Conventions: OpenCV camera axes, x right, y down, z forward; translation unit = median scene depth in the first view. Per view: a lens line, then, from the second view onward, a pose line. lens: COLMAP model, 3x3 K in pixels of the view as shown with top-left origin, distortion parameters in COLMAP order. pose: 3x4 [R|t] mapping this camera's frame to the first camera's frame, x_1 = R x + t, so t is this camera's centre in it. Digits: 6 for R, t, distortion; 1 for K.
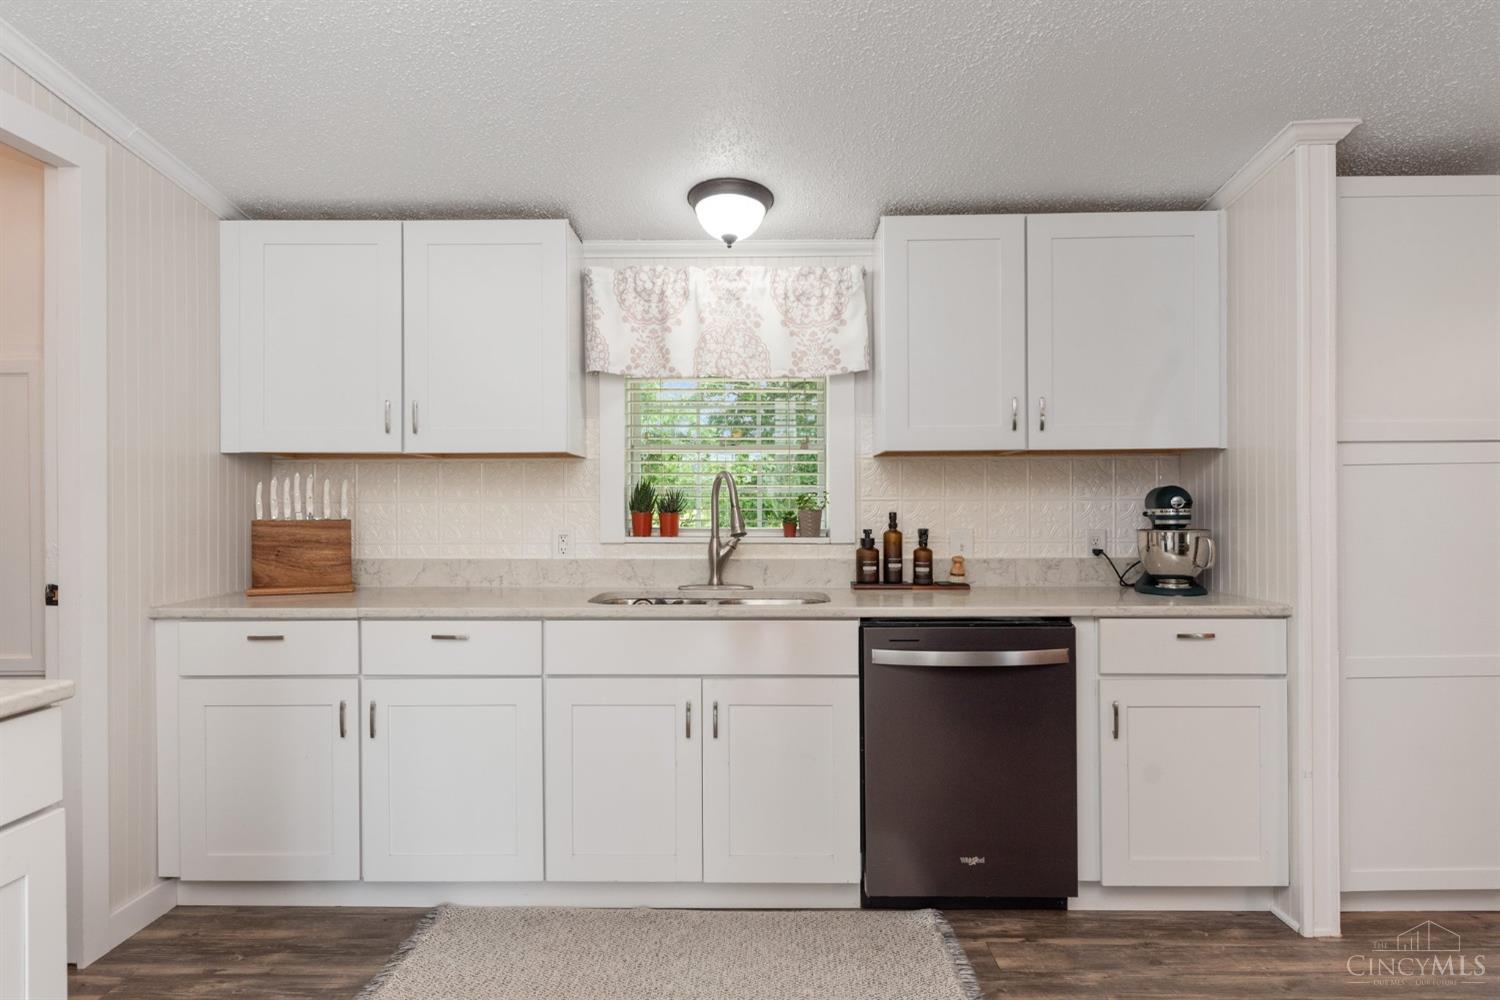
lens RADIAL K [[845.5, 0, 740.7], [0, 845.5, 512.2], [0, 0, 1]] dist [0.004716, -0.005359]
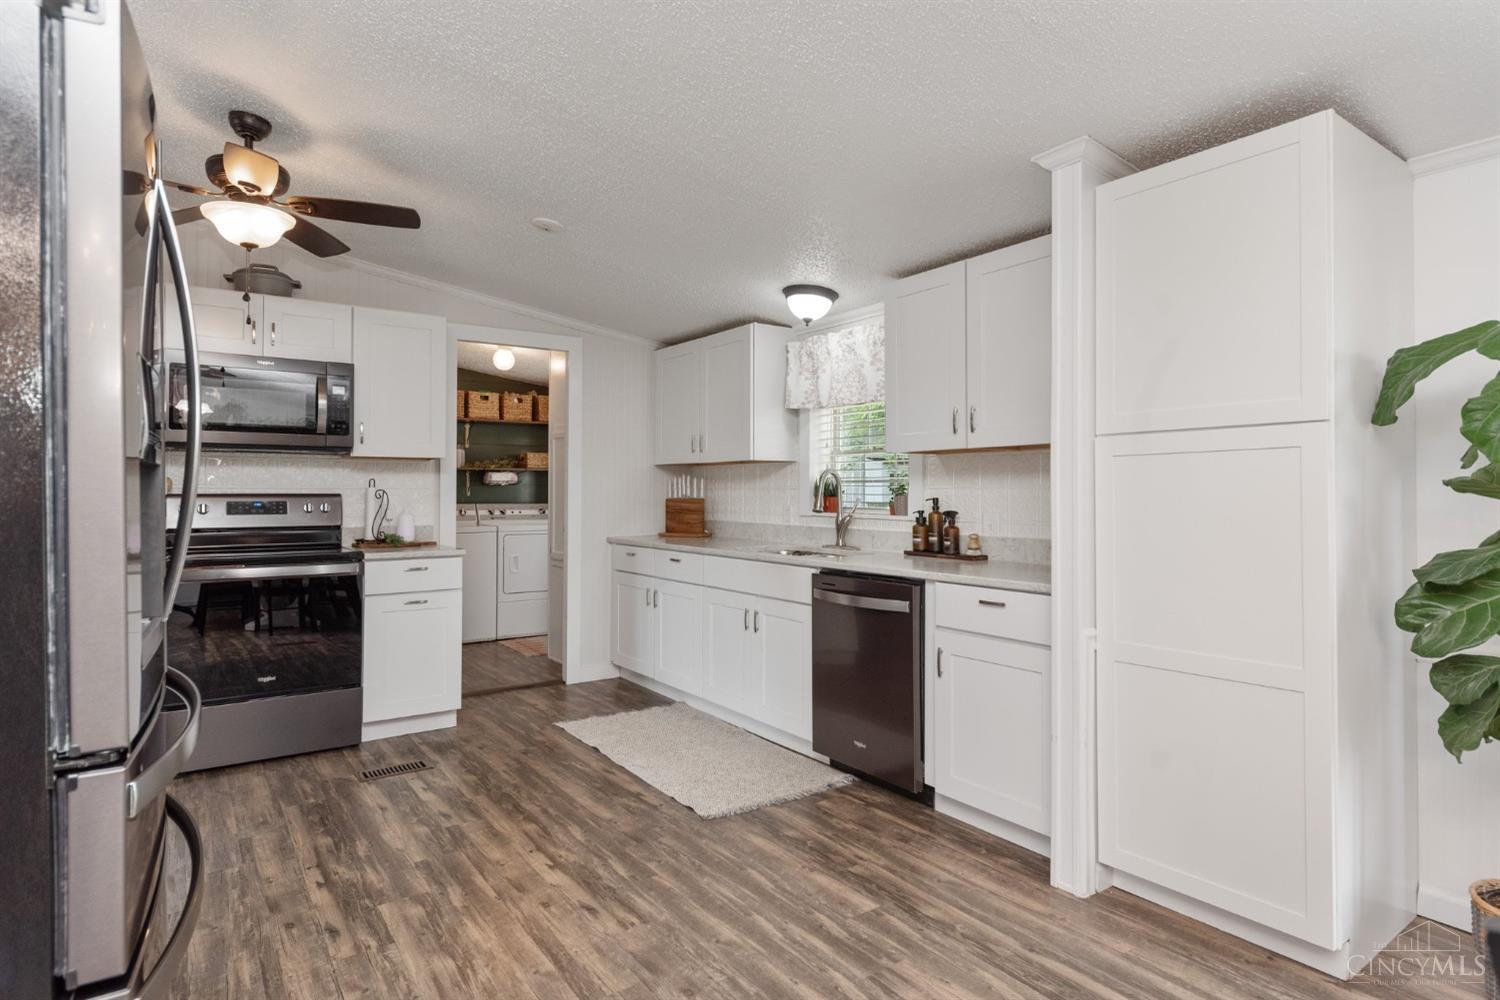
lens RADIAL K [[796.3, 0, 757.5], [0, 796.3, 484.7], [0, 0, 1]] dist [-0.000477, -0.001254]
pose [[0.598534, -0.003959, -0.801088, 1.045290], [-0.005477, 0.999944, -0.009034, -0.007760], [0.801079, 0.009795, 0.598479, 0.053905]]
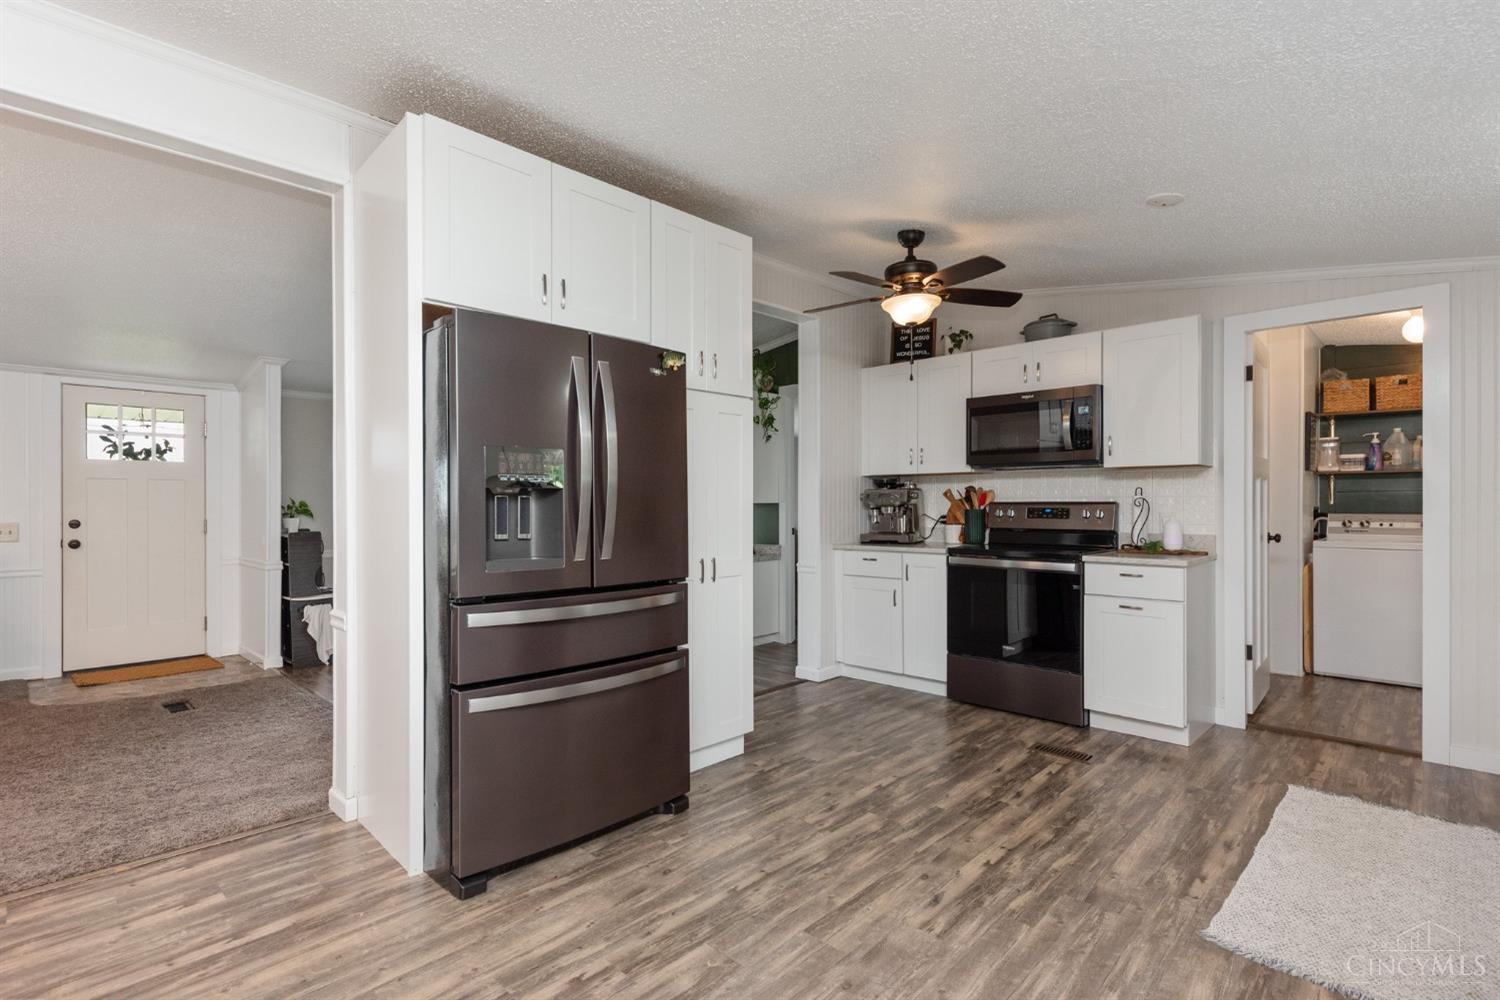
lens RADIAL K [[716.8, 0, 736.4], [0, 716.8, 501.8], [0, 0, 1]] dist [-0.000129, -0.001315]
pose [[-0.688191, 0.005529, -0.725509, 0.988213], [0.002576, 0.999983, 0.005178, -0.009365], [0.725525, 0.001694, -0.688193, 0.756935]]
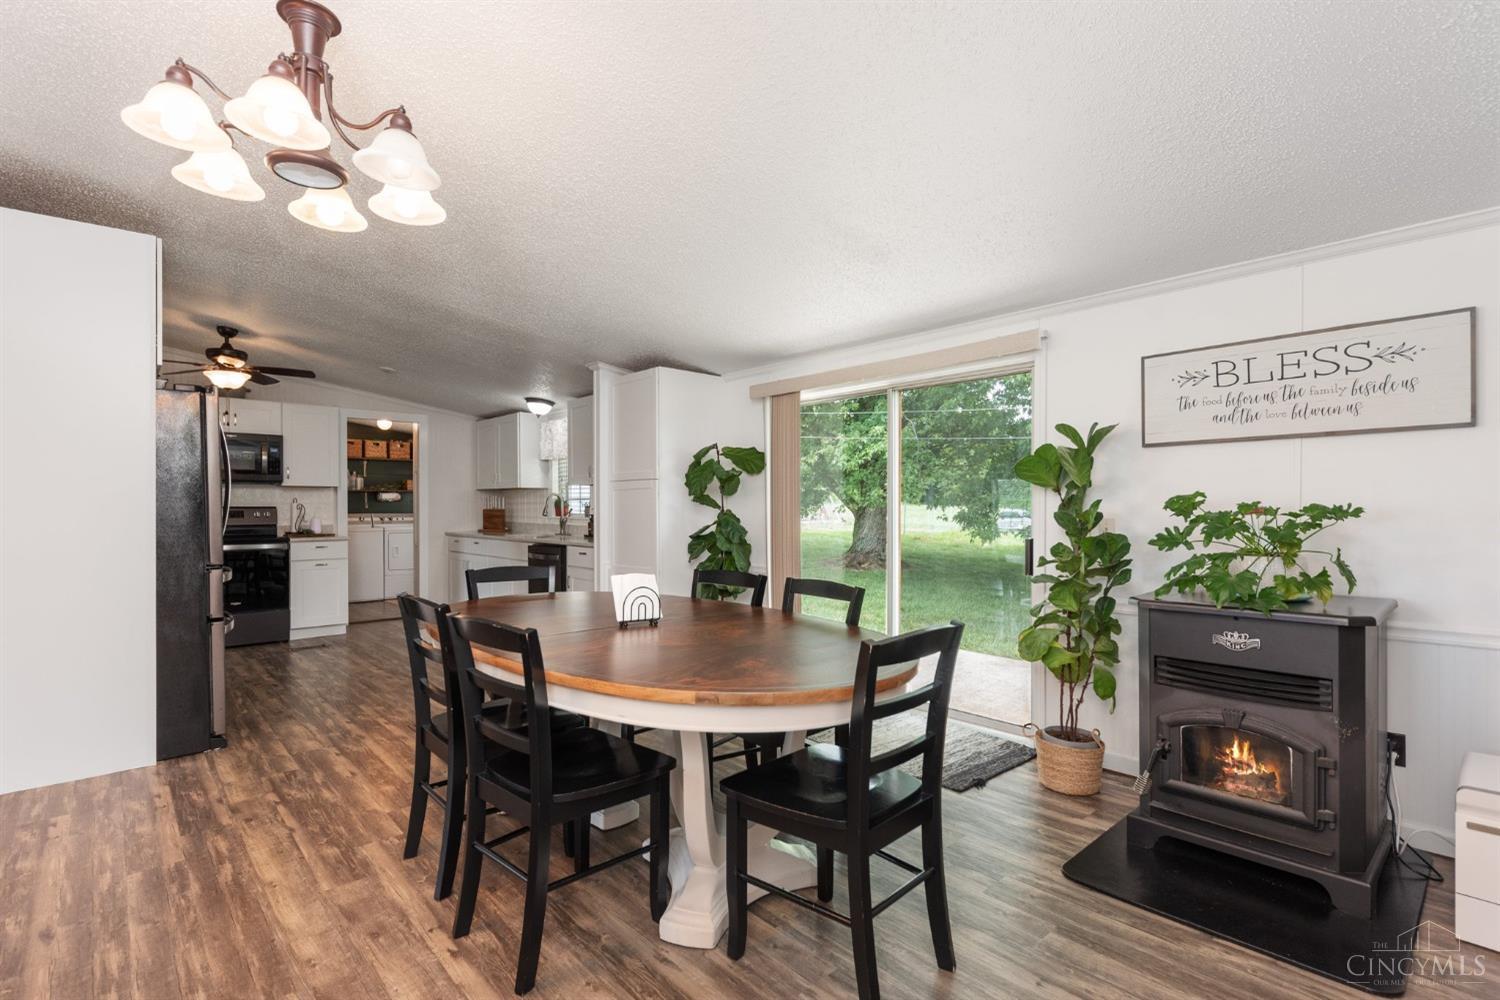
lens RADIAL K [[716.8, 0, 745.2], [0, 716.8, 495.8], [0, 0, 1]] dist [-0.000129, -0.001315]
pose [[0.682412, -0.007306, -0.730931, 2.161272], [-0.004154, 0.999895, -0.013873, -0.008417], [0.730956, 0.012503, 0.682310, -0.161181]]
